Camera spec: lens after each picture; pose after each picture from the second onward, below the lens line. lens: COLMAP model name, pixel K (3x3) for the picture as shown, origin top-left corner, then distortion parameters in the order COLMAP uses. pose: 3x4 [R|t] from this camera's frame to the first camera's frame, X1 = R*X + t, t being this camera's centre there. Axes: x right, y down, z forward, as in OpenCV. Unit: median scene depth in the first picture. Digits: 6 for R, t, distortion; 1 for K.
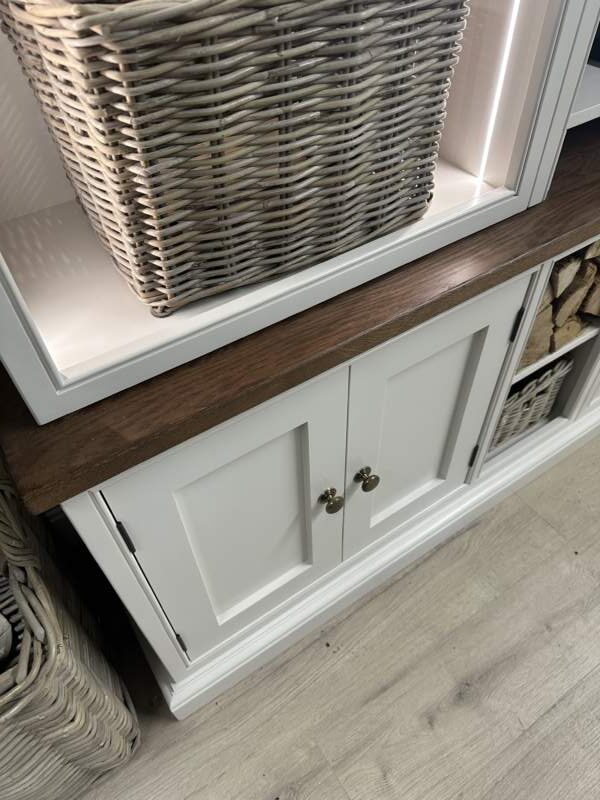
lens RADIAL K [[558.7, 0, 300.0], [0, 558.7, 400.0], [0, 0, 1]] dist [0.143848, -0.223235]
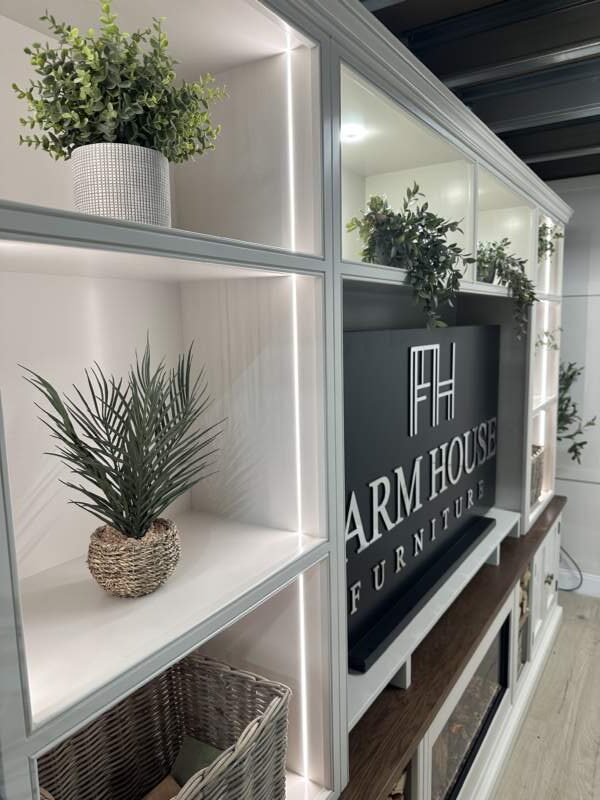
lens RADIAL K [[558.7, 0, 300.0], [0, 558.7, 400.0], [0, 0, 1]] dist [0.143848, -0.223235]
pose [[0.915684, -0.040675, 0.399836, -0.278101], [0.291049, 0.753177, -0.589927, -0.273828], [-0.277152, 0.656559, 0.701511, -0.751901]]
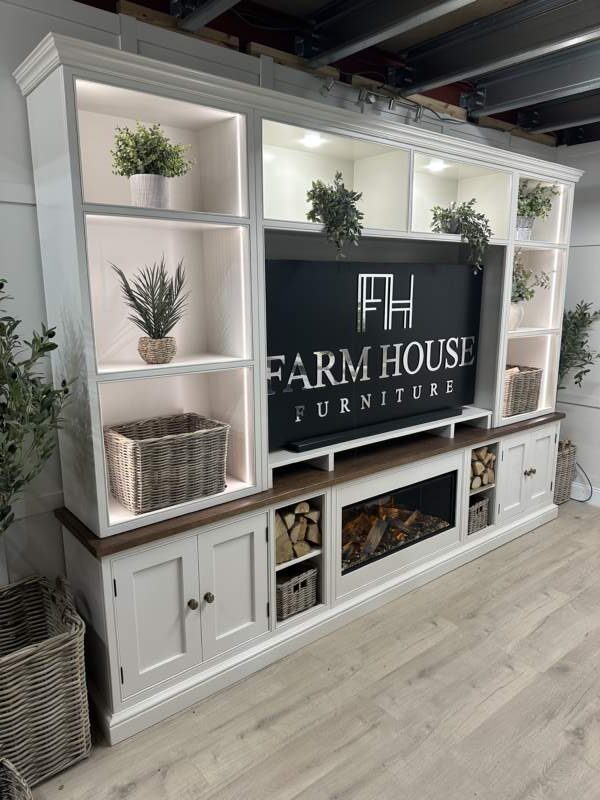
lens RADIAL K [[558.7, 0, 300.0], [0, 558.7, 400.0], [0, 0, 1]] dist [0.143848, -0.223235]
pose [[0.994391, 0.007803, 0.105482, 0.289858], [0.056187, 0.805954, -0.589305, 1.095034], [-0.089612, 0.591926, 0.800995, -1.787676]]
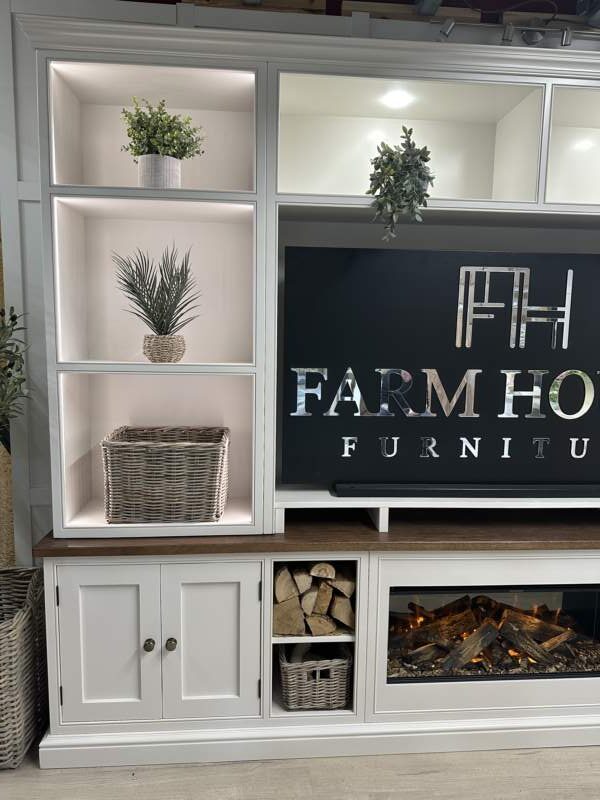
lens RADIAL K [[563.6, 0, 300.0], [0, 563.6, 400.0], [0, 0, 1]] dist [0.060043, -0.069848]
pose [[0.872847, 0.104914, -0.476583, 1.679802], [-0.389672, 0.737740, -0.551267, 0.525854], [0.293759, 0.666883, 0.684816, -1.016366]]
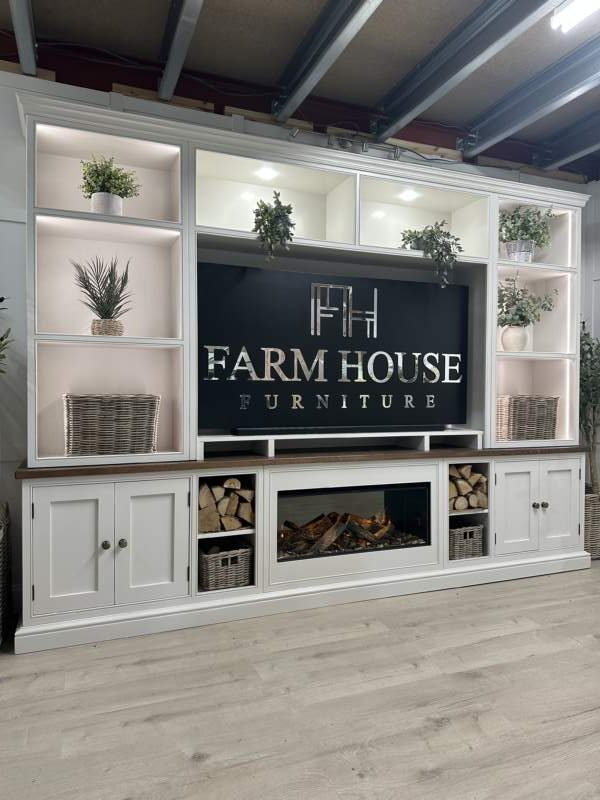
lens RADIAL K [[558.7, 0, 300.0], [0, 558.7, 400.0], [0, 0, 1]] dist [0.143848, -0.223235]
pose [[0.978731, 0.038428, -0.201514, 1.775479], [-0.173230, 0.681011, -0.711488, 1.765469], [0.109892, 0.731264, 0.673184, -1.512907]]
